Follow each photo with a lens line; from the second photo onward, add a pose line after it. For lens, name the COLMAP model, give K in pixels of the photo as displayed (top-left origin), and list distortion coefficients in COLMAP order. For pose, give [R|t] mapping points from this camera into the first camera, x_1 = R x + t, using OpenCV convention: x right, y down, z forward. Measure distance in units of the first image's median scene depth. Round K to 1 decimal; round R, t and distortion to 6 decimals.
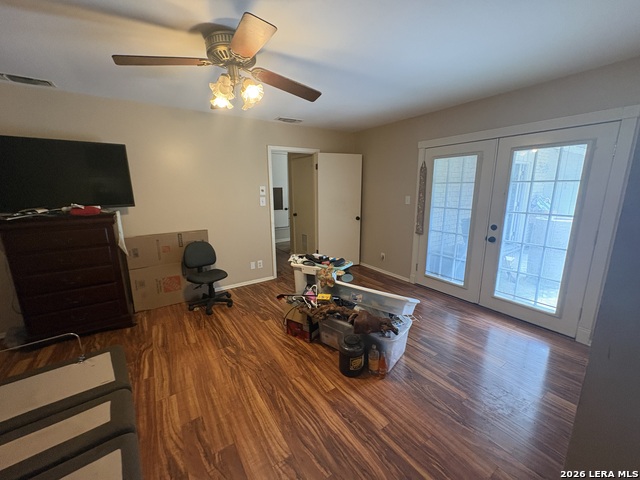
lens RADIAL K [[255.3, 0, 319.4], [0, 255.3, 241.4], [0, 0, 1]] dist [-0.000510, 0.000528]
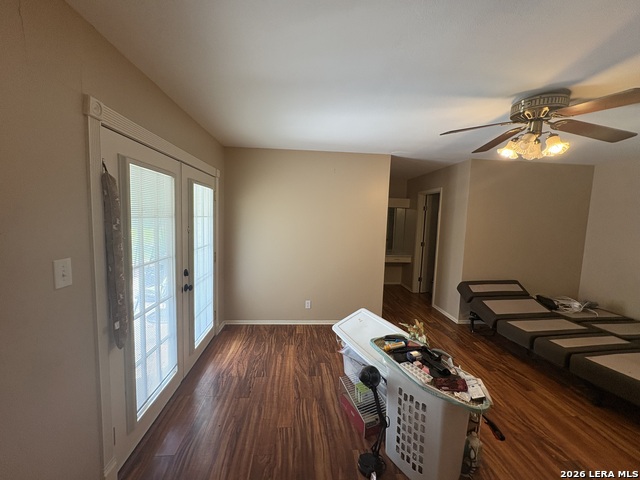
lens RADIAL K [[255.3, 0, 318.9], [0, 255.3, 239.9], [0, 0, 1]] dist [-0.000510, 0.000528]
pose [[-0.868760, -0.064666, 0.490994, -0.073134], [0.076729, 0.961891, 0.262448, -0.397966], [-0.489254, 0.265678, -0.830690, 1.726646]]
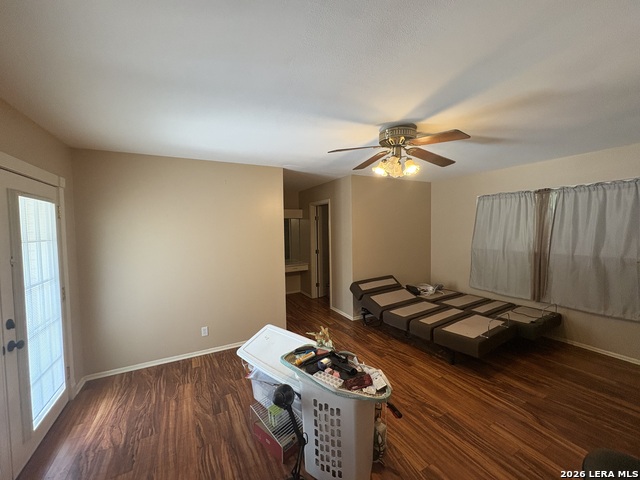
lens RADIAL K [[255.3, 0, 318.8], [0, 255.3, 239.4], [0, 0, 1]] dist [-0.000510, 0.000528]
pose [[-0.994004, 0.020203, 0.107459, -0.046703], [0.046470, 0.967665, 0.247920, -0.405504], [-0.098976, 0.251427, -0.962802, 1.709689]]
